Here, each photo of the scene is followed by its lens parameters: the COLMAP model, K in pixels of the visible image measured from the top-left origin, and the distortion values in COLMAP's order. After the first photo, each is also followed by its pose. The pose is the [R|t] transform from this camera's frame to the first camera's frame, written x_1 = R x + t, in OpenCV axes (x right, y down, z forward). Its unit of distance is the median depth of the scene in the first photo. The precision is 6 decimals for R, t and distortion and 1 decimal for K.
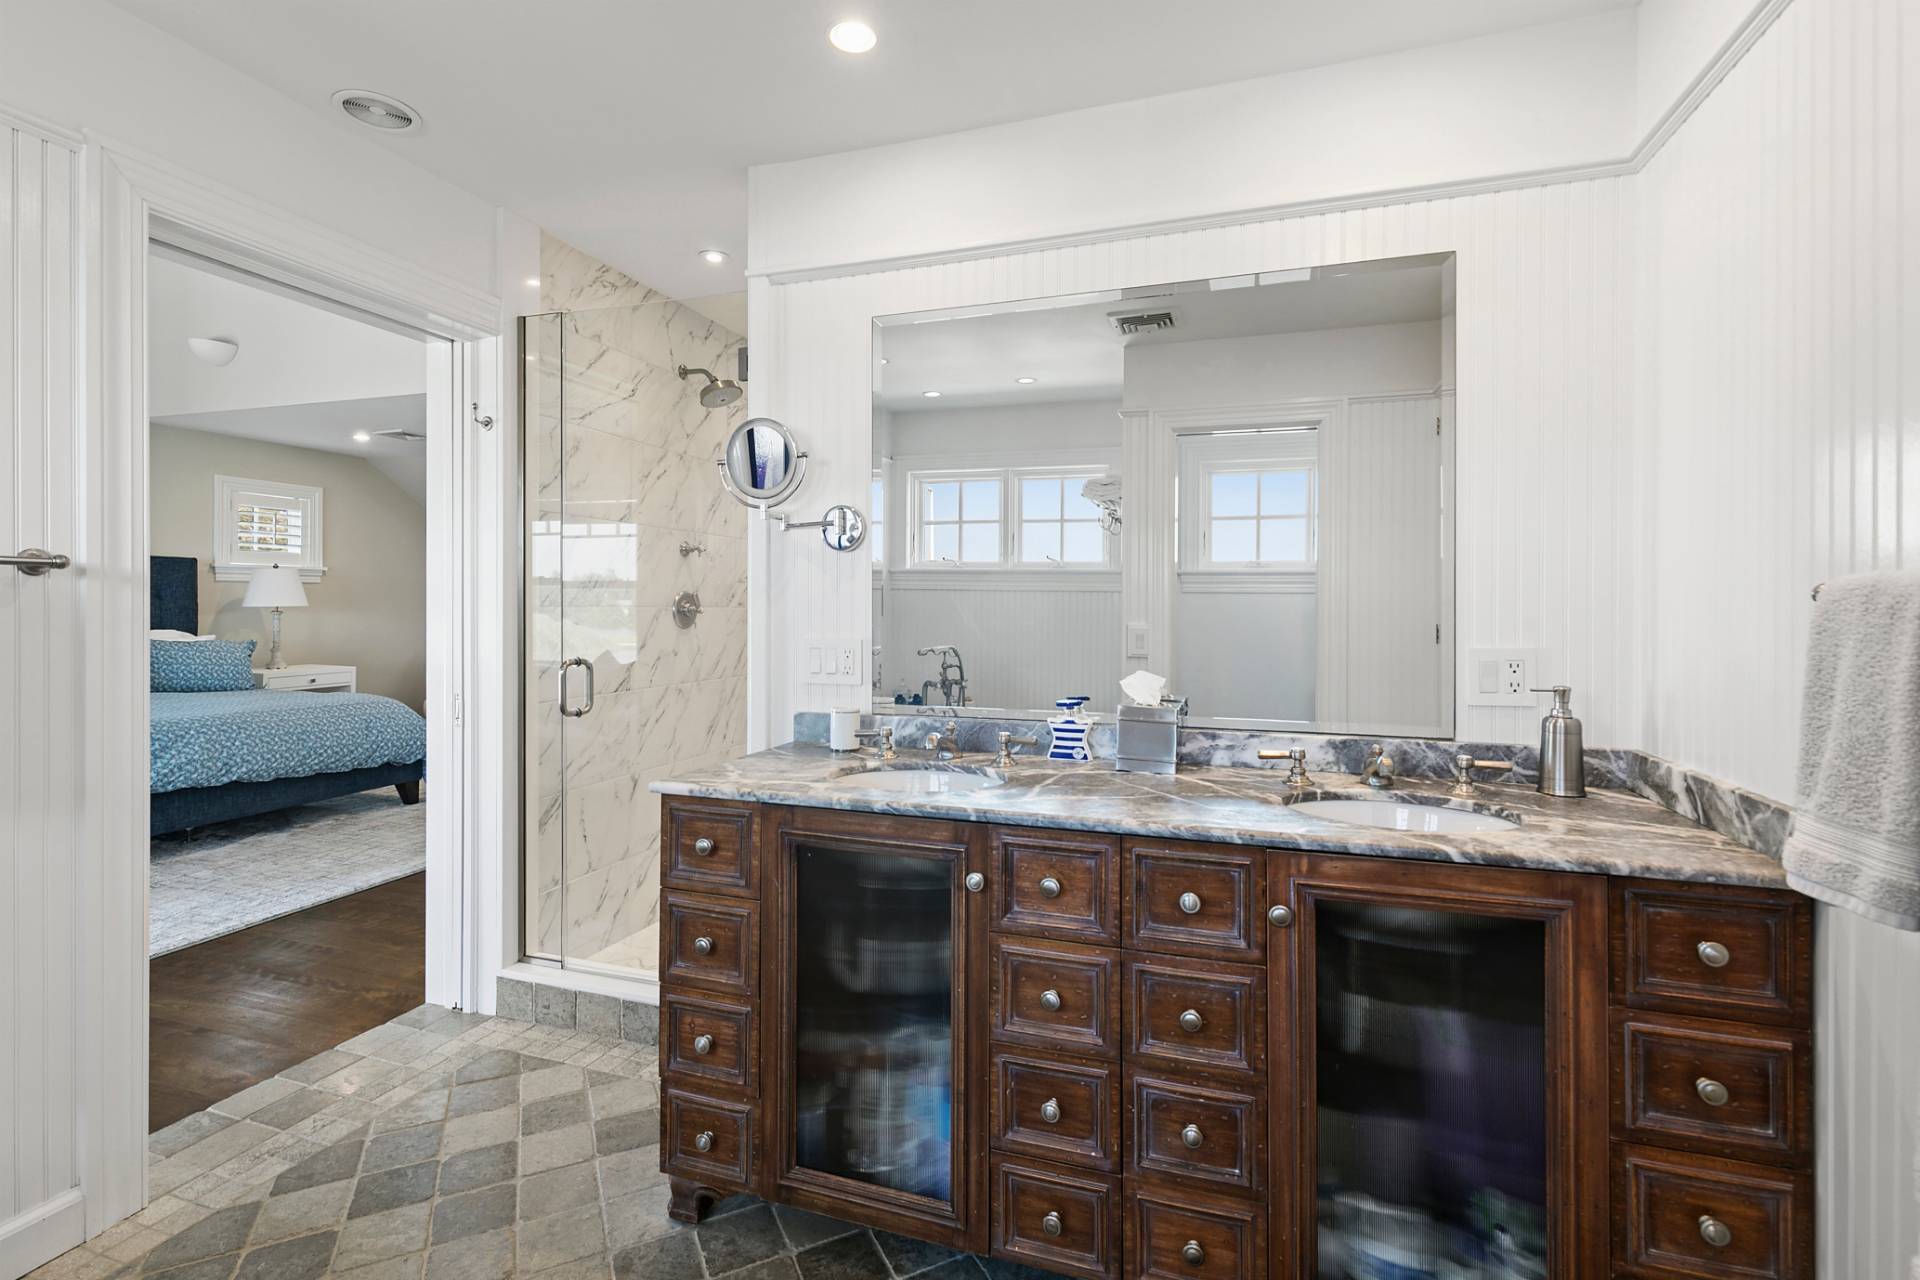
lens RADIAL K [[880.5, 0, 959.3], [0, 880.5, 608.9], [0, 0, 1]] dist [0.000546, -0.000138]
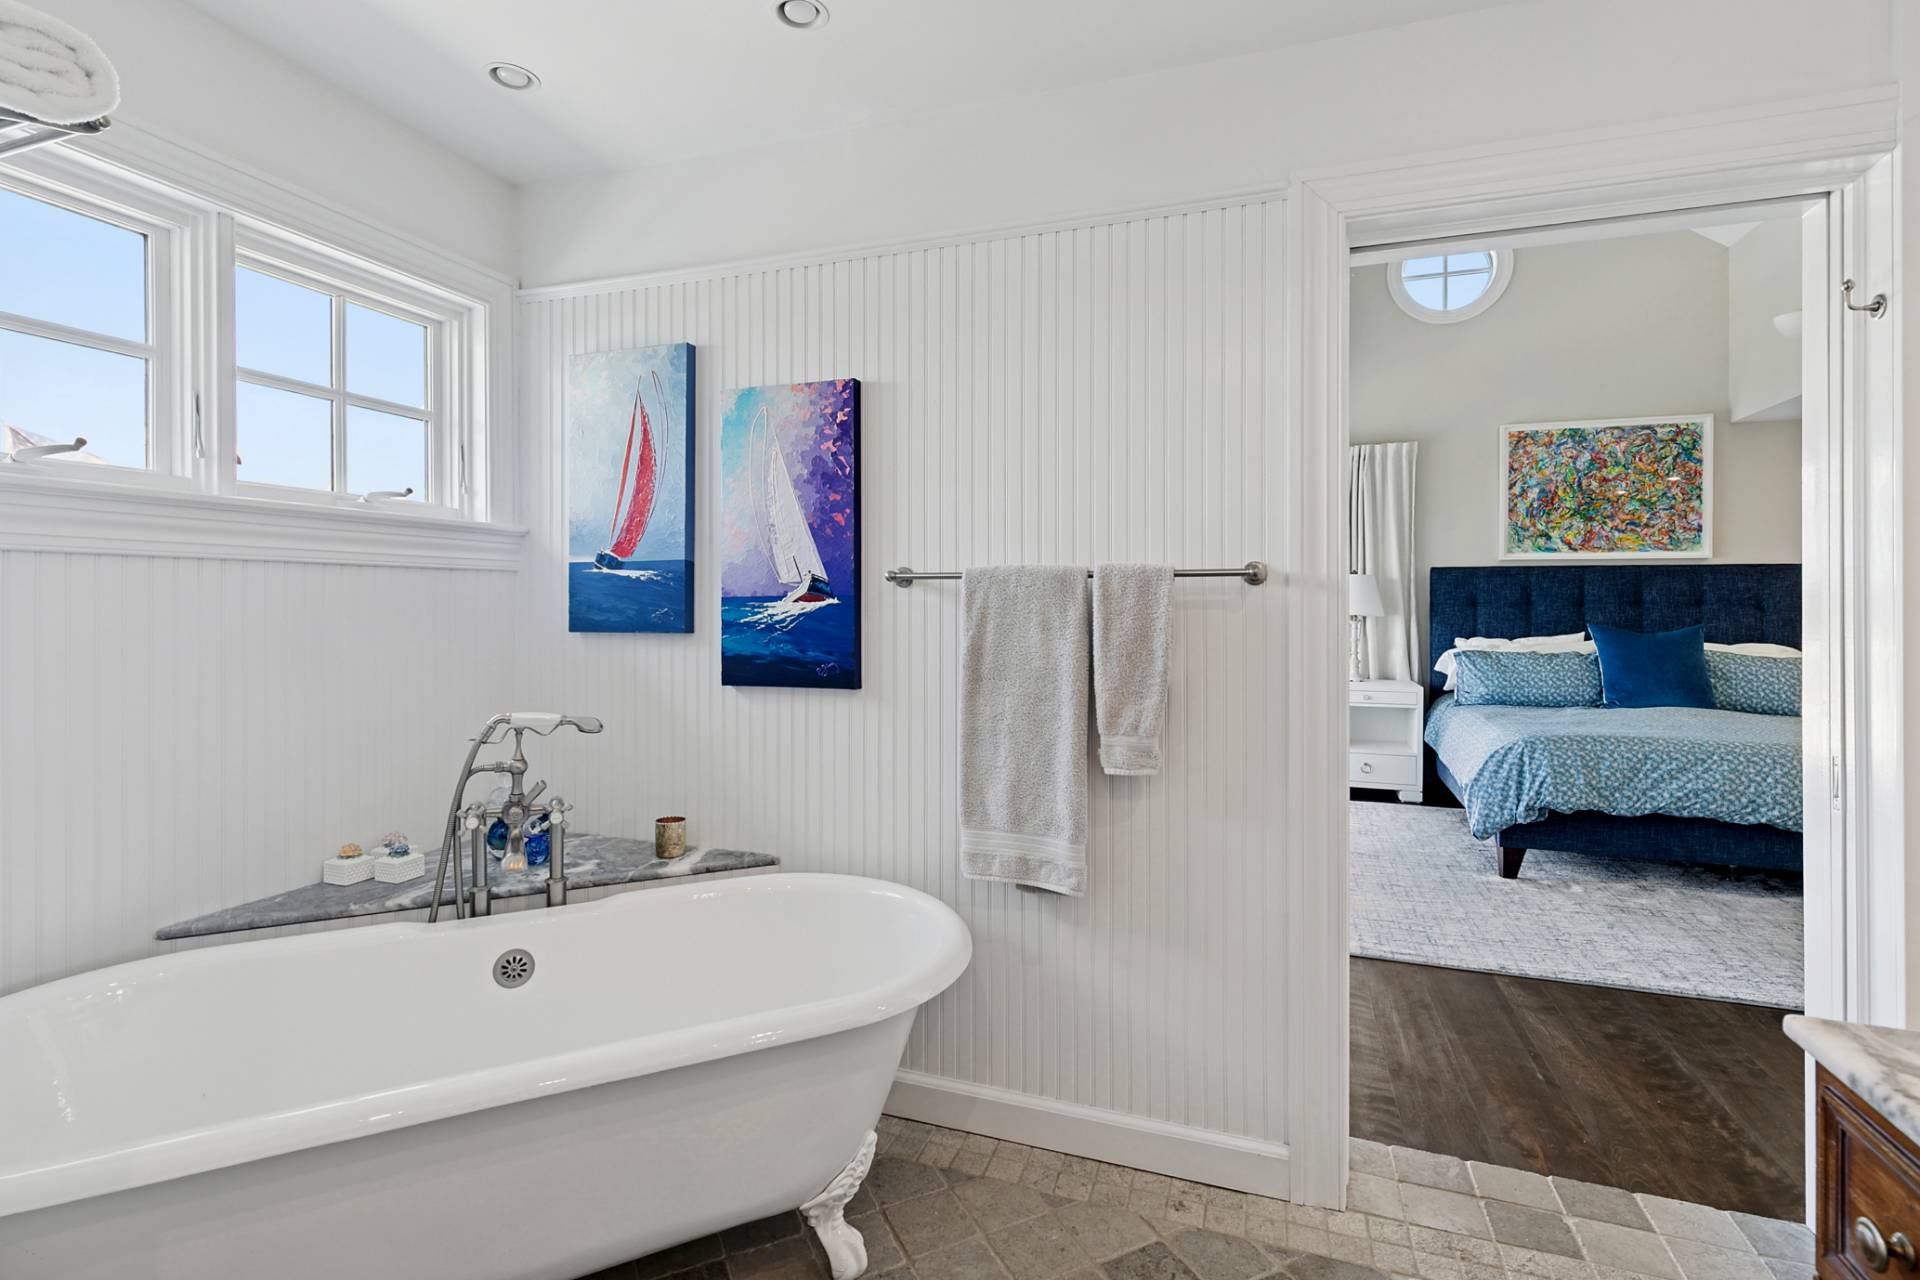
lens RADIAL K [[880.5, 0, 959.3], [0, 880.5, 608.9], [0, 0, 1]] dist [0.000546, -0.000138]
pose [[-0.016709, -0.002178, -0.999858, 0.061576], [-0.012345, 0.999922, -0.001972, 0.000159], [0.999784, 0.012310, -0.016734, 0.397156]]
